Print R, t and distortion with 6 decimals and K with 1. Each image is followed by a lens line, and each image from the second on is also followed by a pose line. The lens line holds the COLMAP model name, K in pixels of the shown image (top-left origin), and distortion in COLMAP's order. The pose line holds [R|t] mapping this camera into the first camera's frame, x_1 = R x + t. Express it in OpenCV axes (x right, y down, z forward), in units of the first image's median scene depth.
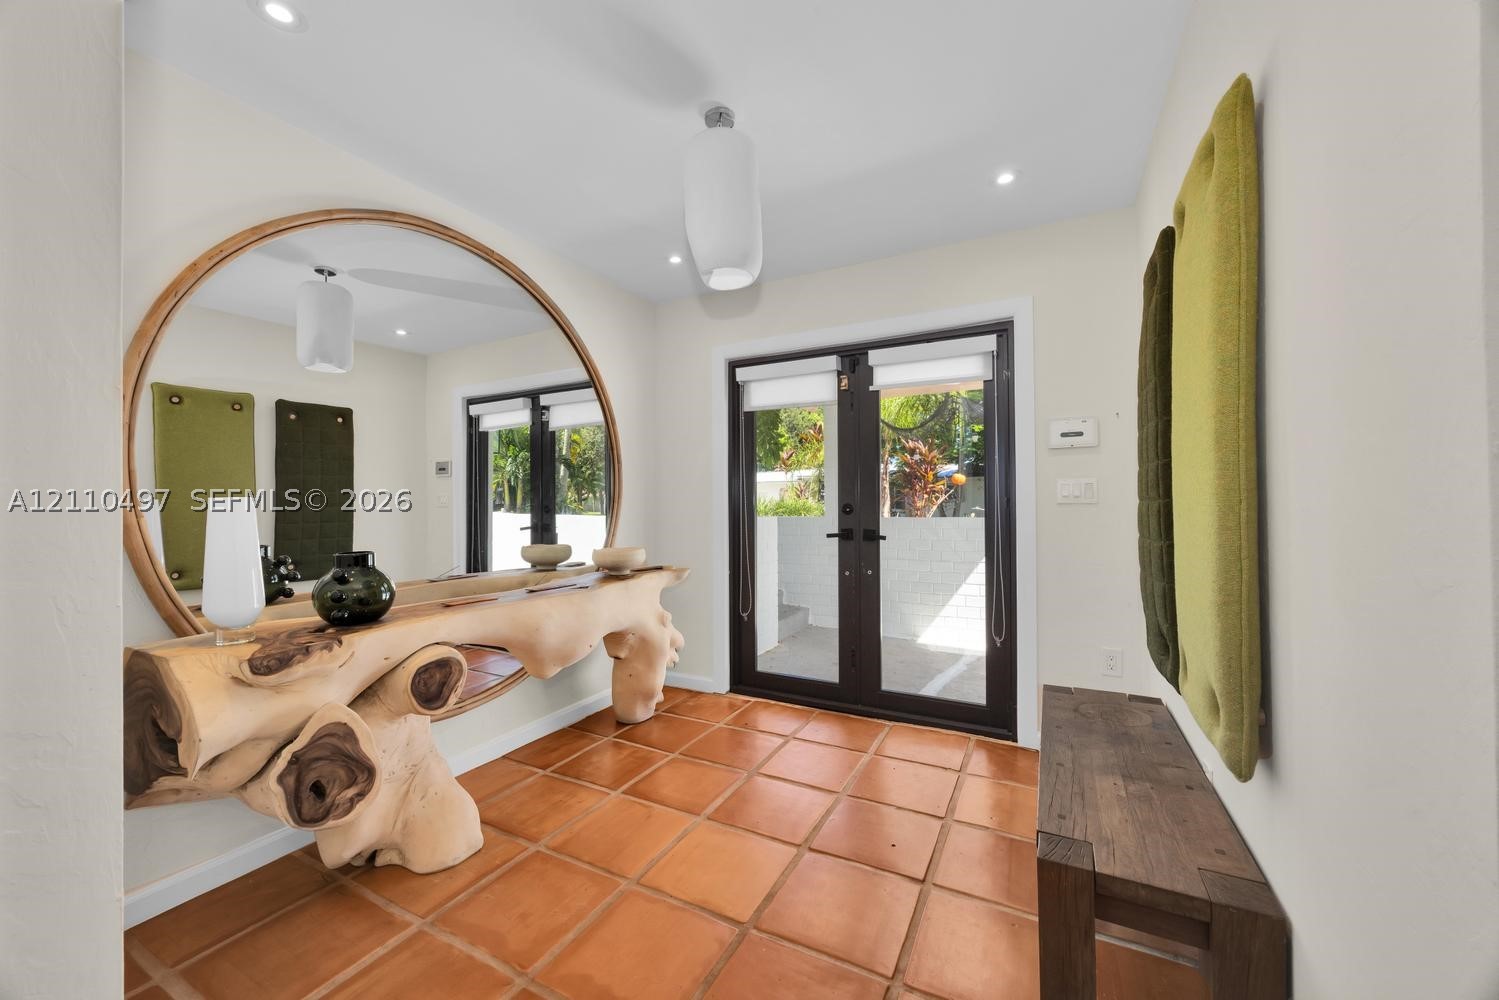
lens RADIAL K [[565.8, 0, 738.2], [0, 565.8, 493.8], [0, 0, 1]] dist [-0.001212, -0.000392]
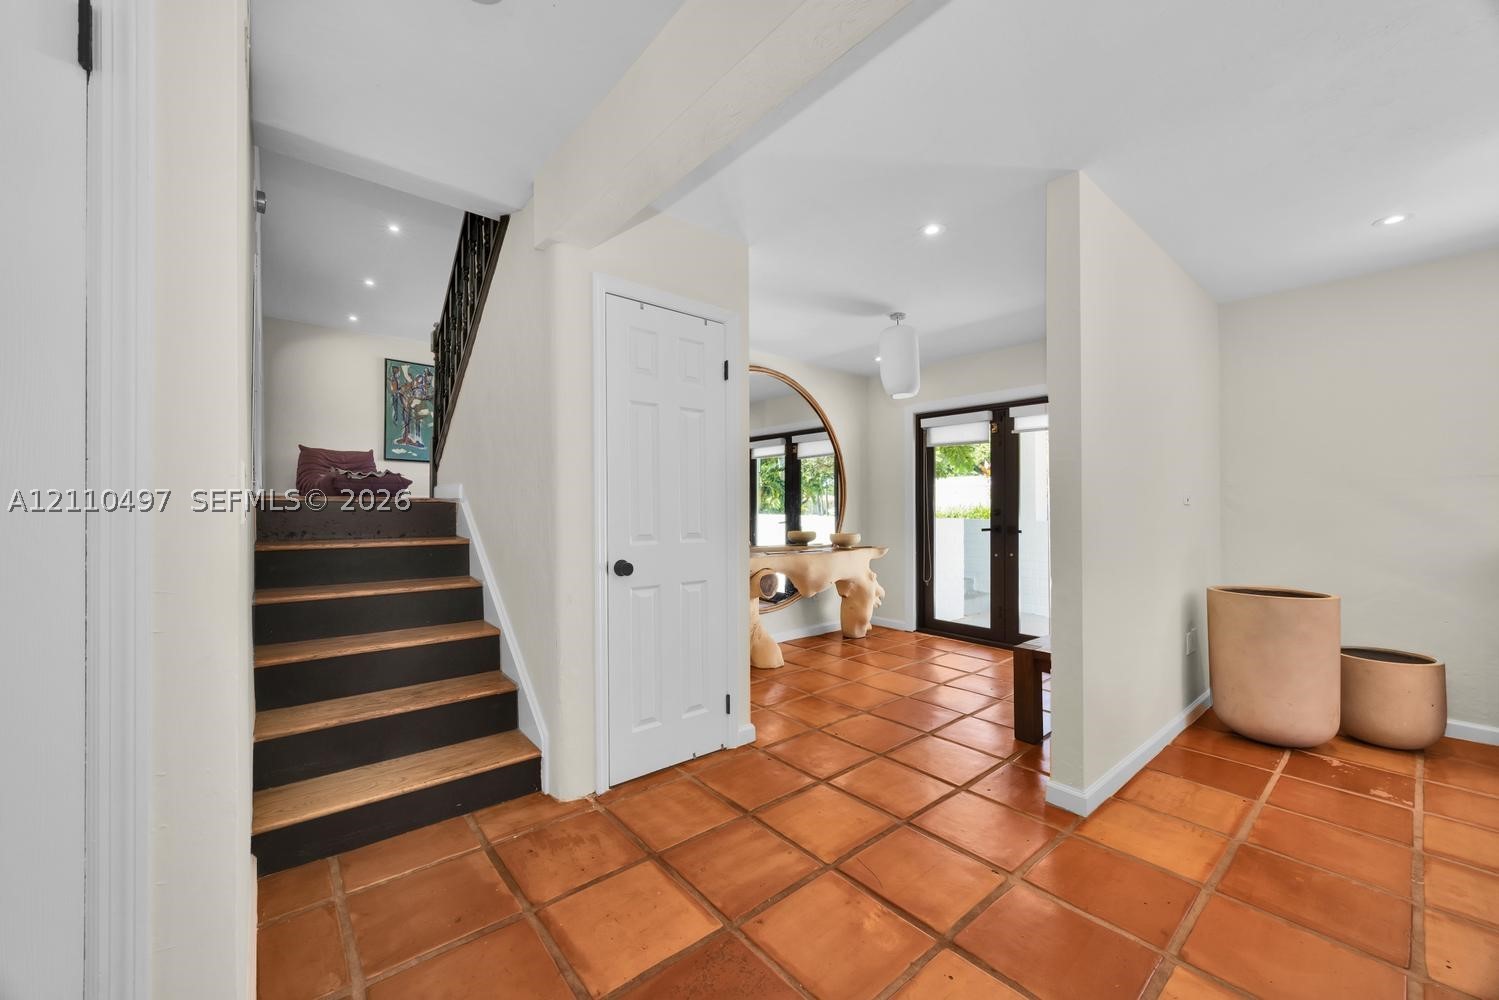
lens RADIAL K [[565.8, 0, 733.0], [0, 565.8, 496.4], [0, 0, 1]] dist [-0.001212, -0.000392]
pose [[0.925639, 0.001795, -0.378403, 0.112044], [-0.002461, 0.999996, -0.001276, -0.011195], [0.378399, 0.002112, 0.925640, -0.646946]]
